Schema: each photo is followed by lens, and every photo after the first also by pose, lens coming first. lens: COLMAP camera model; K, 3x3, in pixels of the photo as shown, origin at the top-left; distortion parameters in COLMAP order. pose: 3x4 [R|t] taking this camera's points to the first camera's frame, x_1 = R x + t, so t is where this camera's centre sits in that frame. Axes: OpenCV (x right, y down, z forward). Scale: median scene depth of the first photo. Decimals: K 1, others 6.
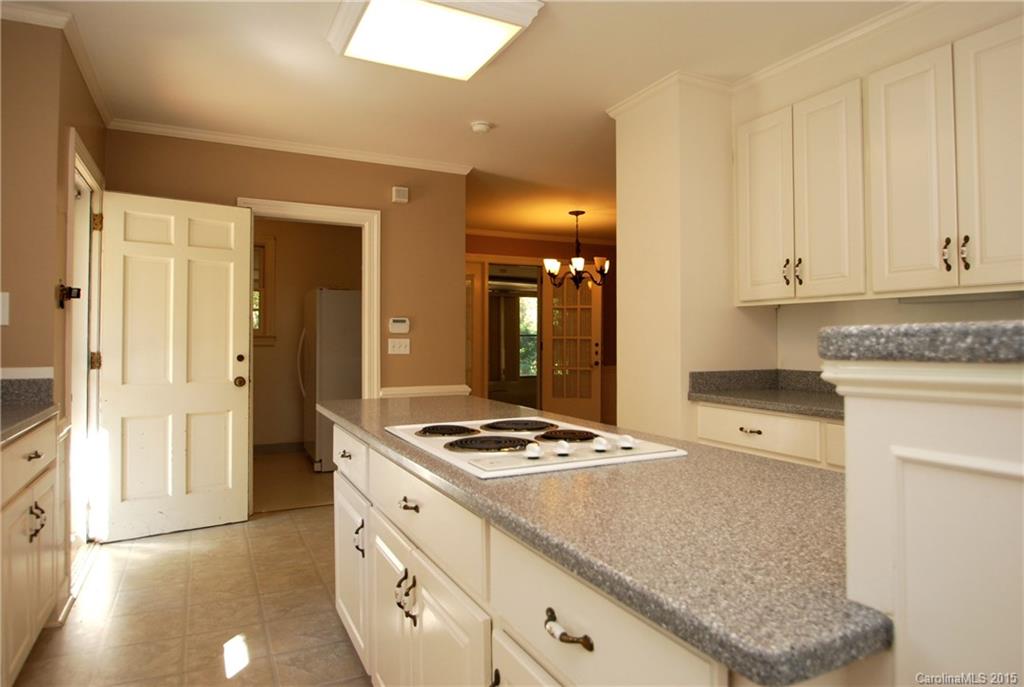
lens RADIAL K [[614.2, 0, 512.0], [0, 614.2, 343.5], [0, 0, 1]] dist [-0.002570, -0.000736]
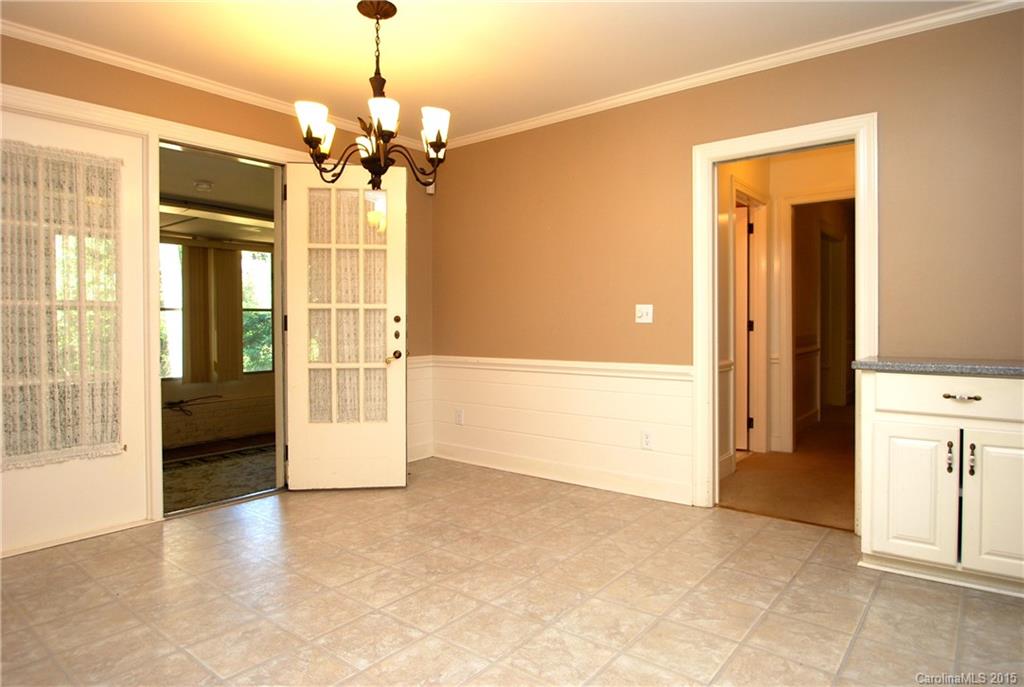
lens RADIAL K [[614.2, 0, 512.0], [0, 614.2, 343.5], [0, 0, 1]] dist [-0.002570, -0.000736]
pose [[0.913003, -0.015989, 0.407640, 0.011884], [0.004258, 0.999551, 0.029668, 0.007677], [-0.407931, -0.025351, 0.912661, 0.475003]]
